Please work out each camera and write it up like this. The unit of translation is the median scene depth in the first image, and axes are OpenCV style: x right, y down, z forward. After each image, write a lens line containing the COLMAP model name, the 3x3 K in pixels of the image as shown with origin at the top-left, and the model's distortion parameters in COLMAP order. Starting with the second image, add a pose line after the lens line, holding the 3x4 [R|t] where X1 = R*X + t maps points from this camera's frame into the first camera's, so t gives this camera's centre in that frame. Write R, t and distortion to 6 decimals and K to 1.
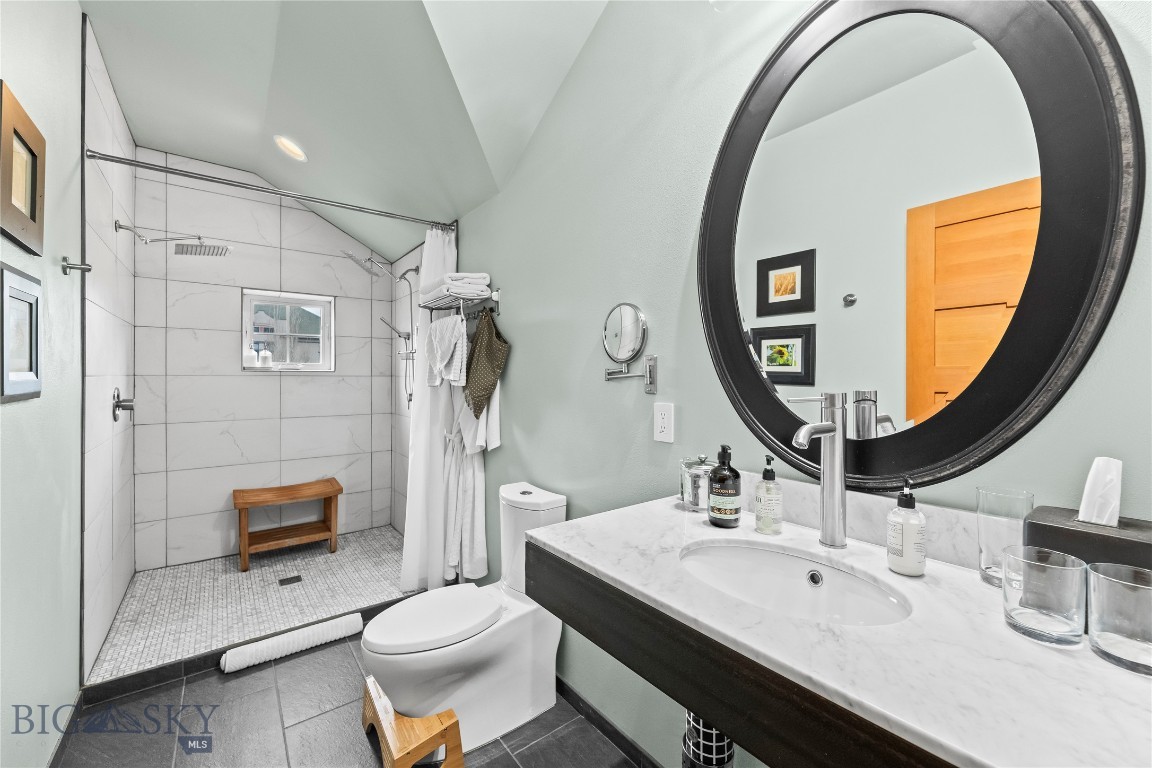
lens RADIAL K [[468.2, 0, 578.1], [0, 468.2, 373.2], [0, 0, 1]] dist [-0.000162, 0.000226]
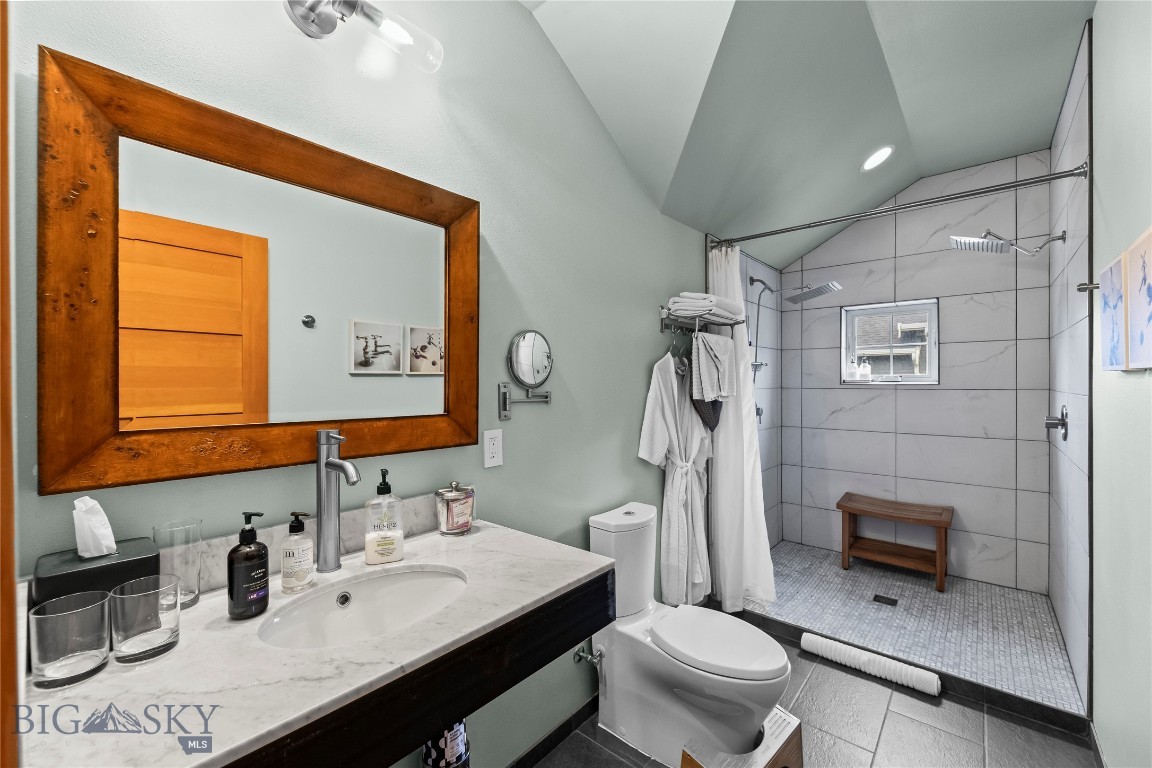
lens RADIAL K [[457.6, 0, 579.7], [0, 457.6, 347.5], [0, 0, 1]] dist [0.000288, 0.000124]
pose [[0.194814, -0.078122, -0.977724, 0.204750], [0.004590, 0.996885, -0.078739, -0.004216], [0.980829, 0.010852, 0.194566, 0.177571]]
